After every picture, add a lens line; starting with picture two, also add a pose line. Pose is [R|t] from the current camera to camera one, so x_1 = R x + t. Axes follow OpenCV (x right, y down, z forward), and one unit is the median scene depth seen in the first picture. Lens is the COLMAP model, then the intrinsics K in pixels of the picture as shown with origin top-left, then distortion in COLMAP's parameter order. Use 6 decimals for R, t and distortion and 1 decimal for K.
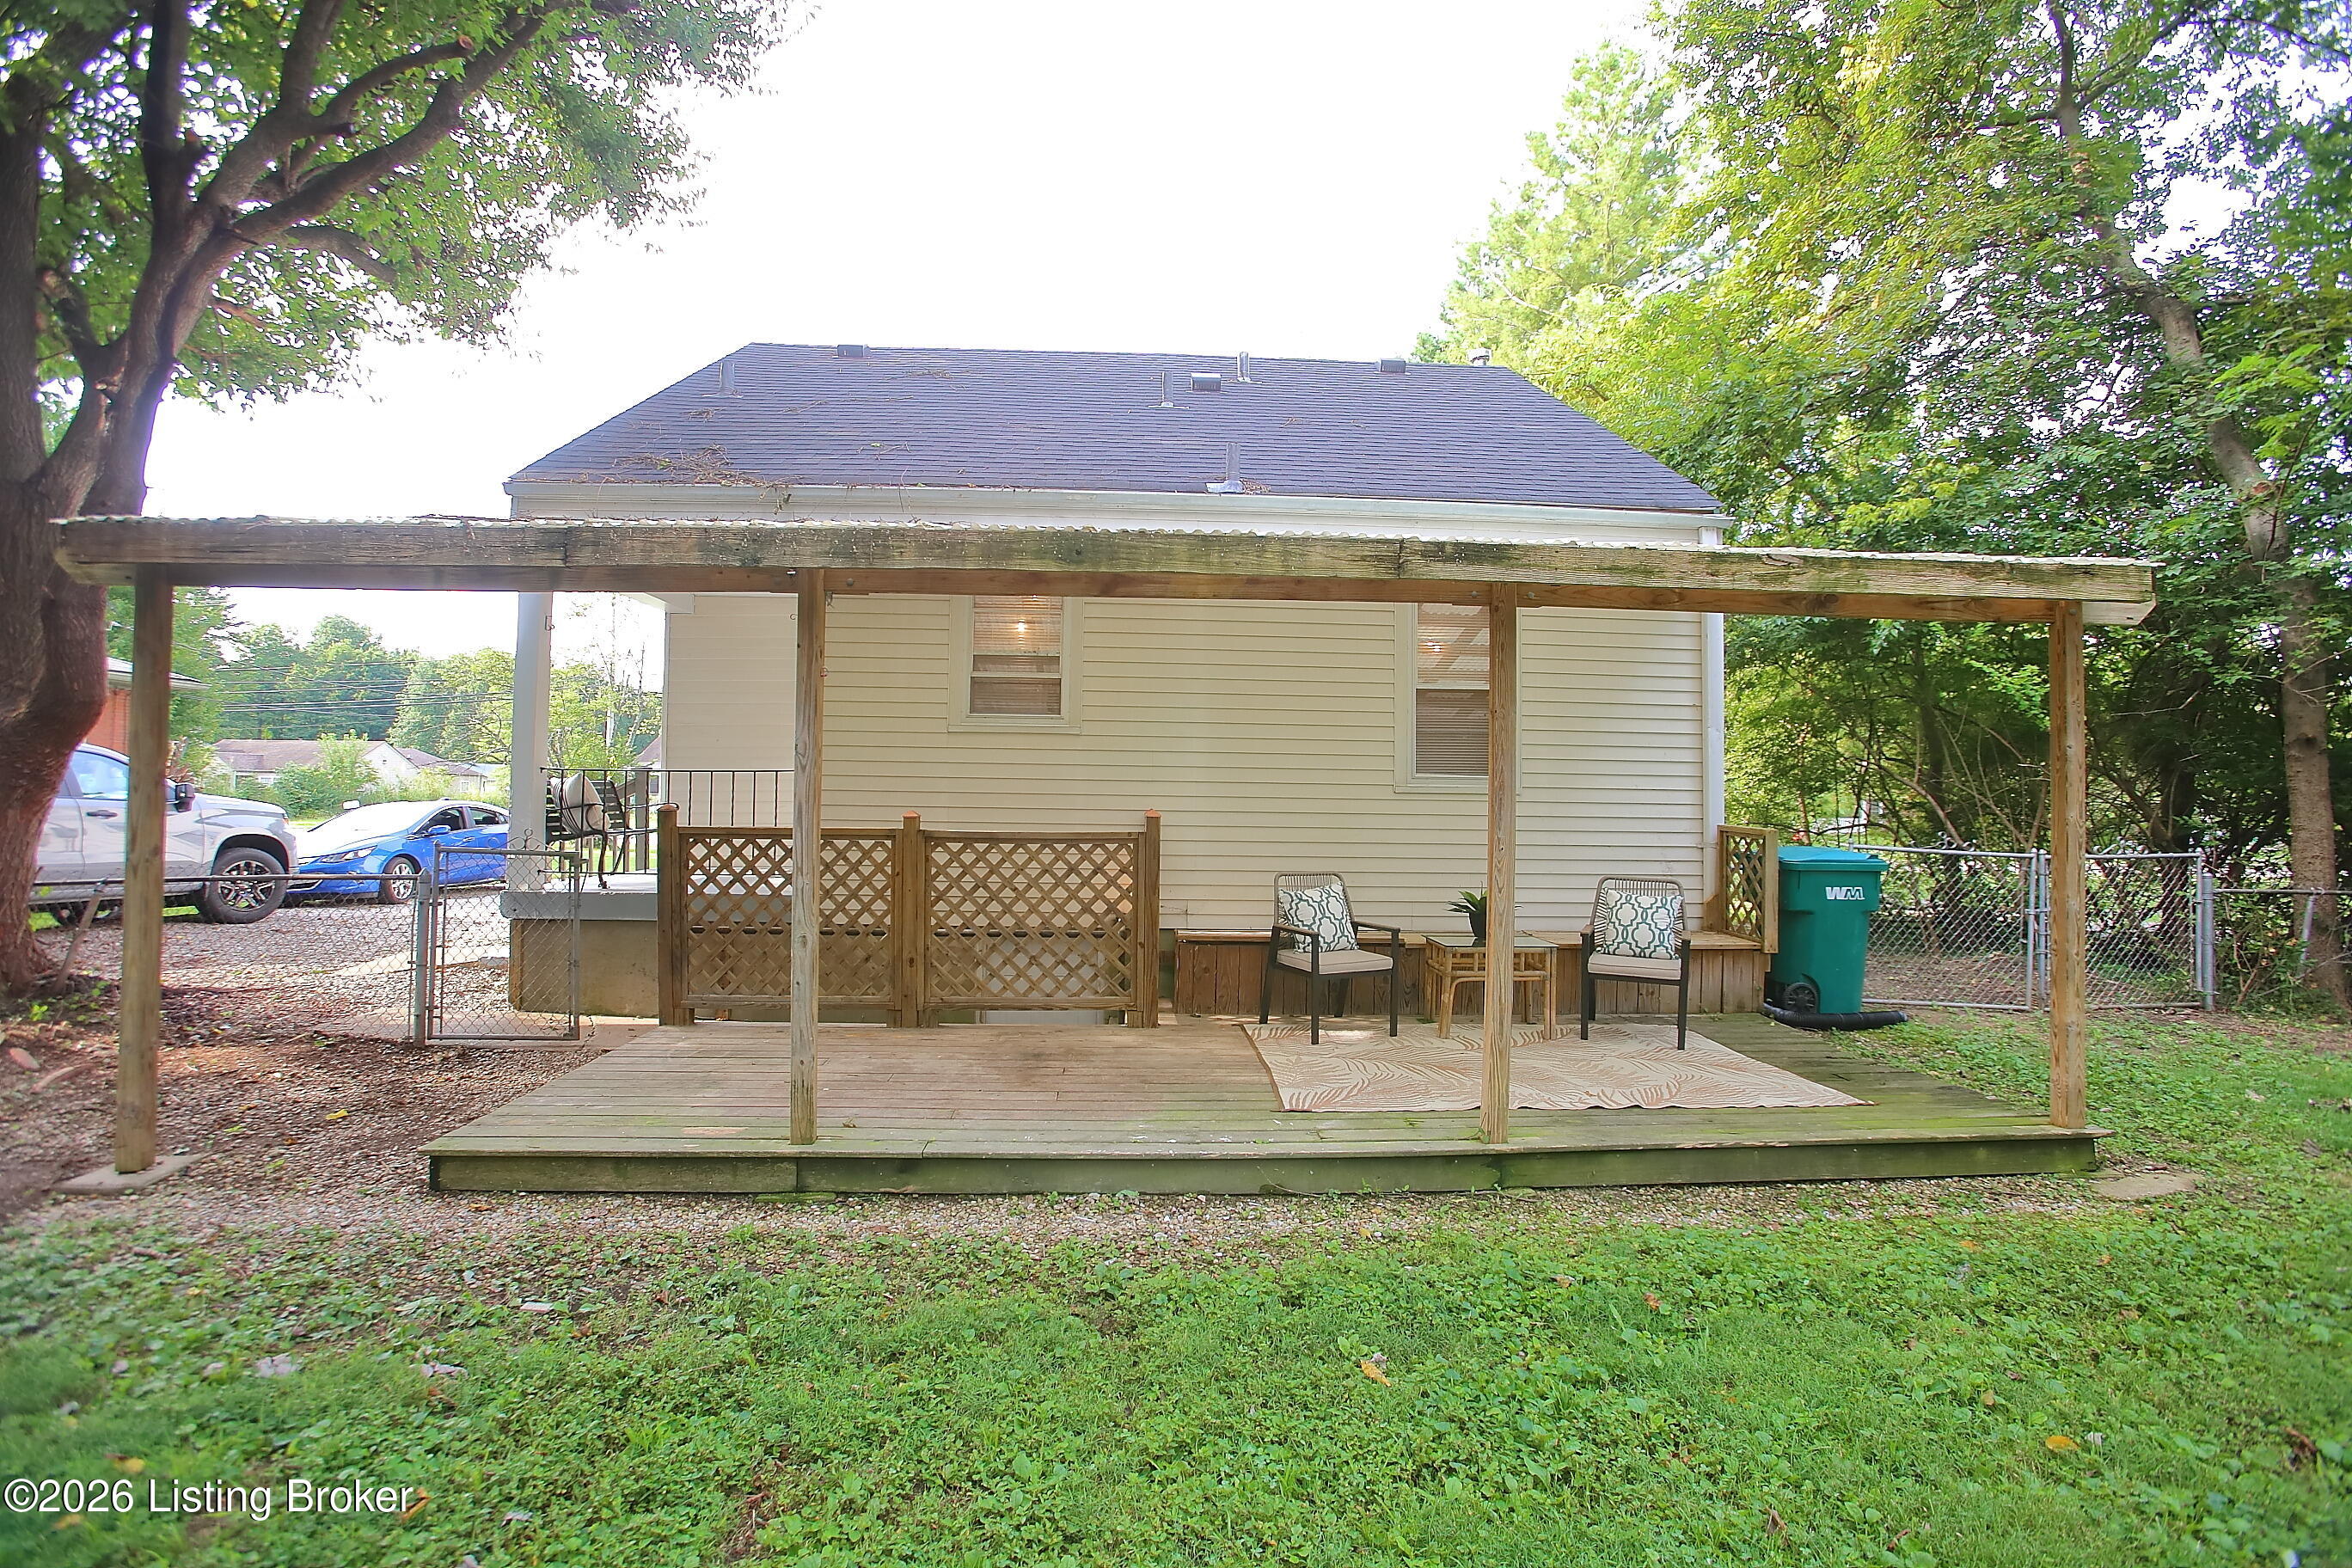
lens RADIAL K [[1074.5, 0, 1172.6], [0, 1074.5, 777.0], [0, 0, 1]] dist [-0.060405, 0.019684]
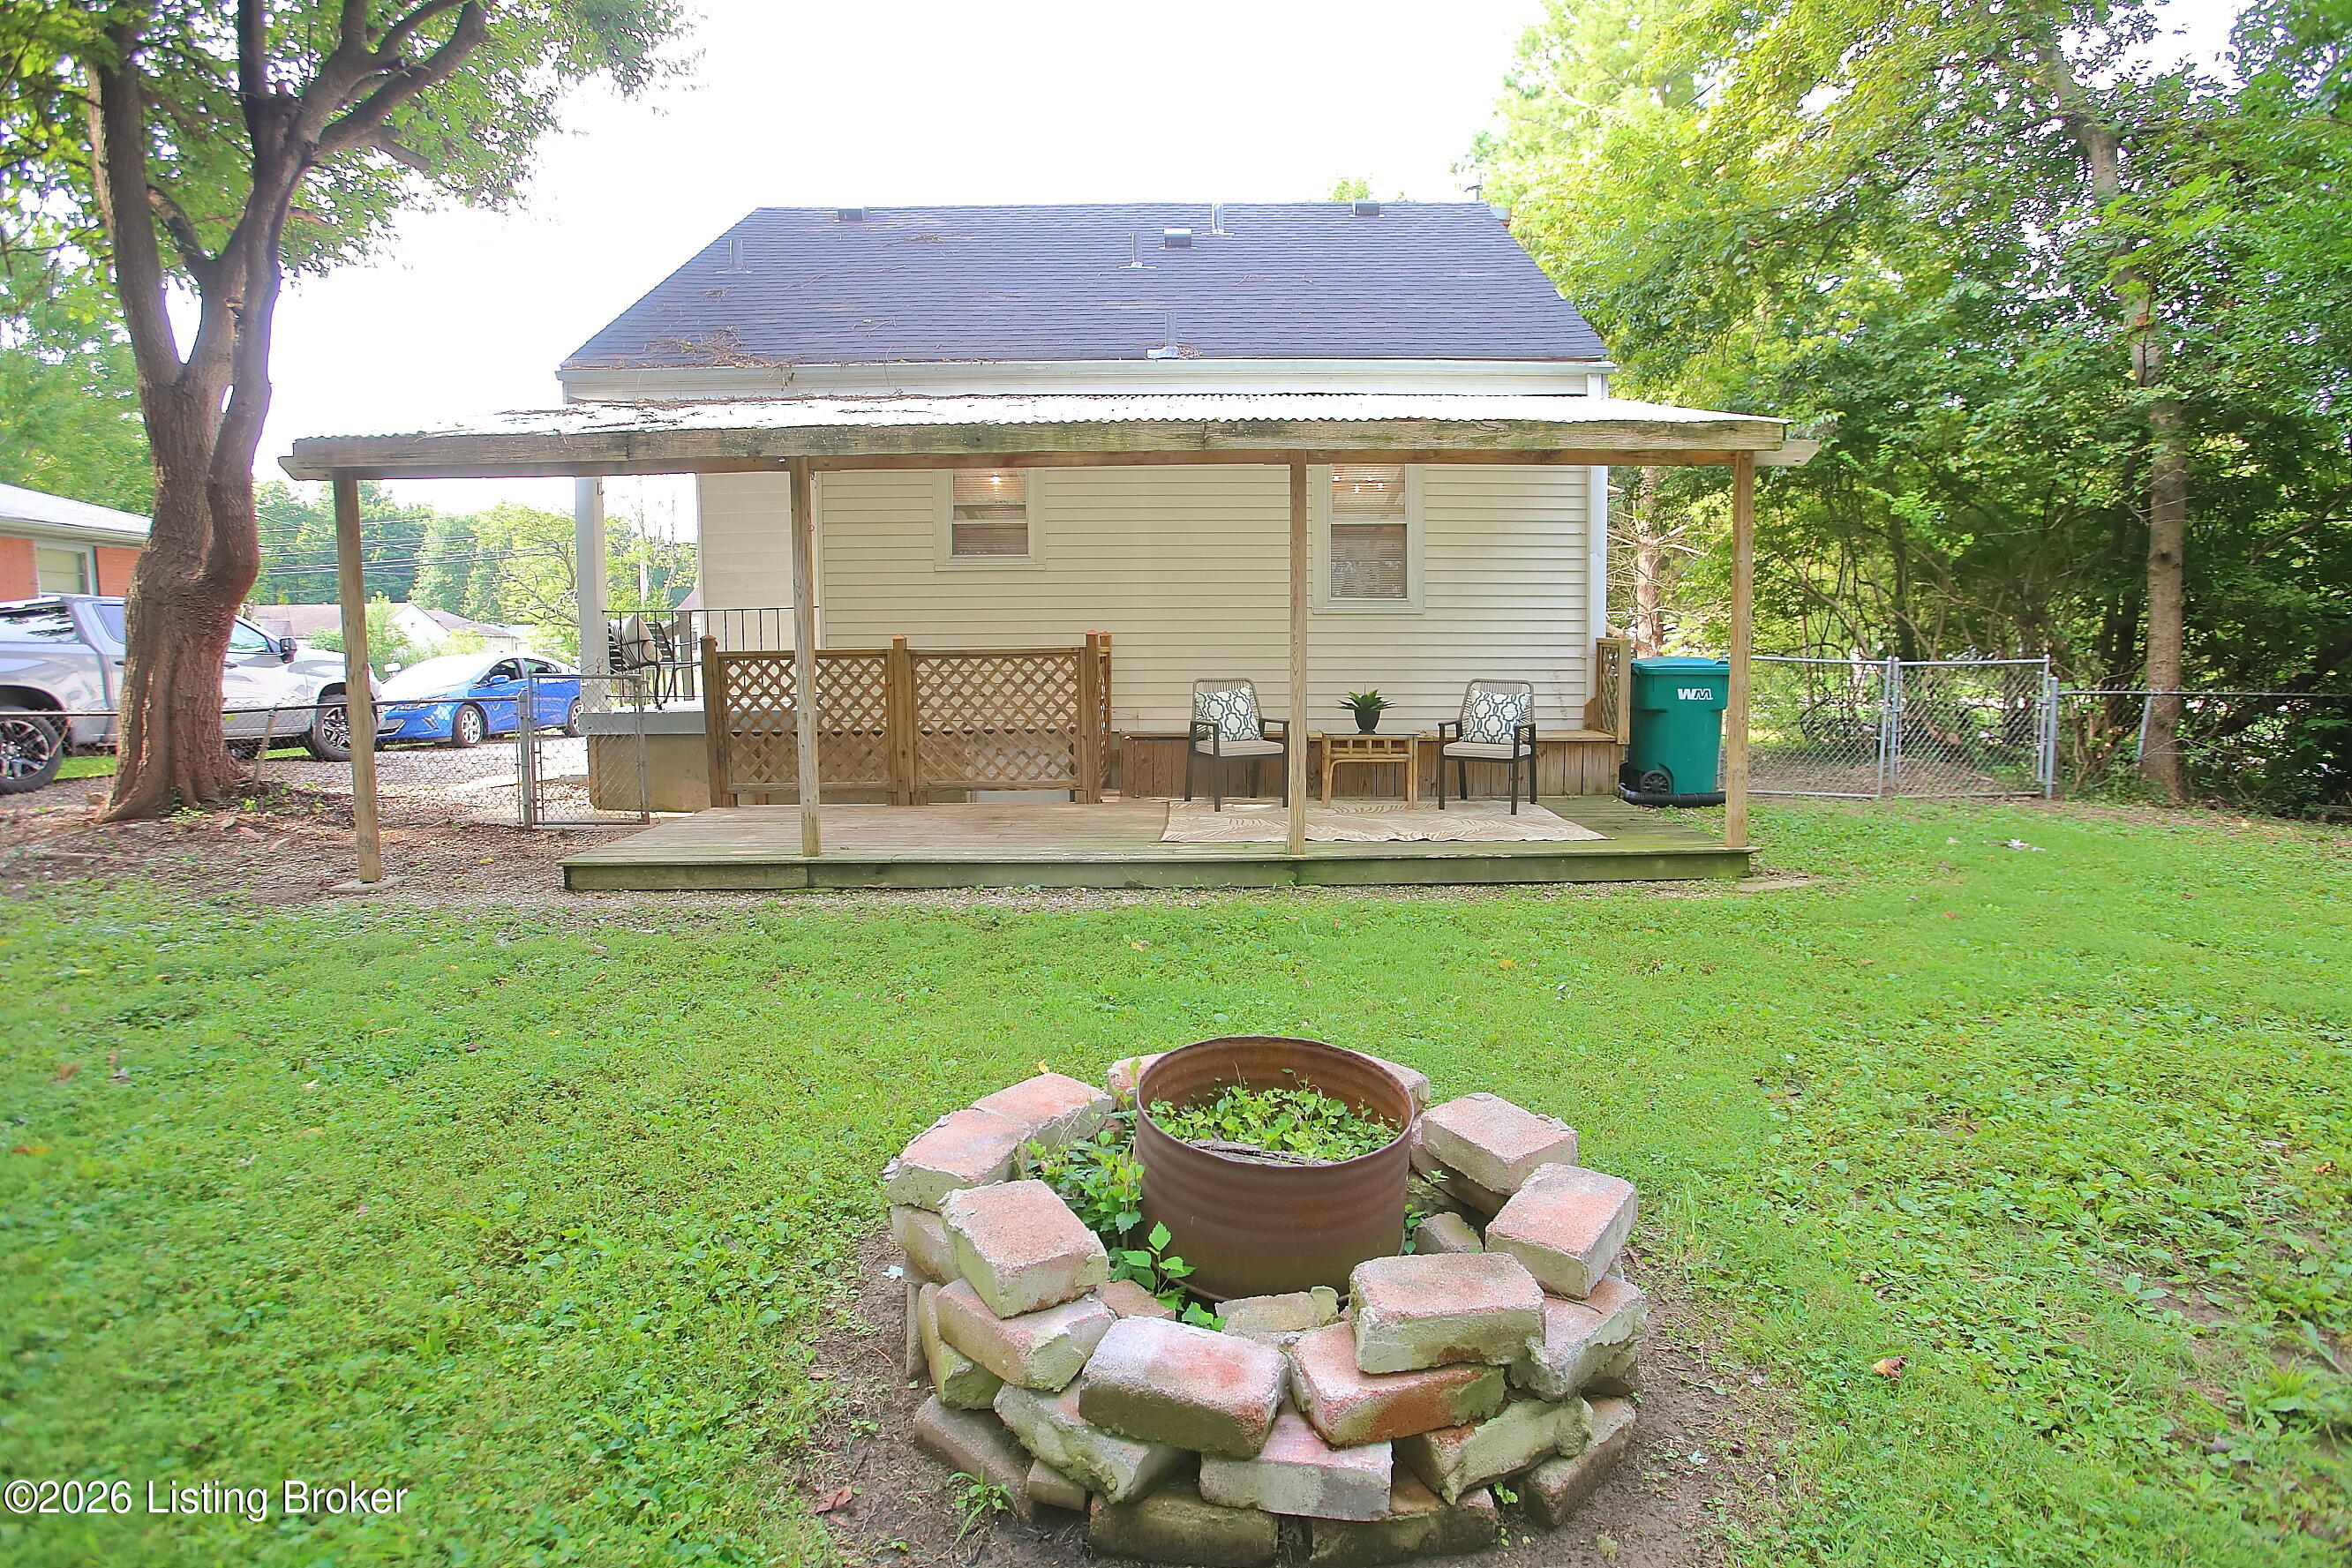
lens RADIAL K [[1246.1, 0, 1233.0], [0, 1246.1, 769.7], [0, 0, 1]] dist [-0.052168, 0.012907]
pose [[0.998858, -0.015328, -0.045246, 0.196704], [0.020344, 0.993434, 0.112587, 0.030494], [0.043223, -0.113379, 0.992611, -0.416350]]
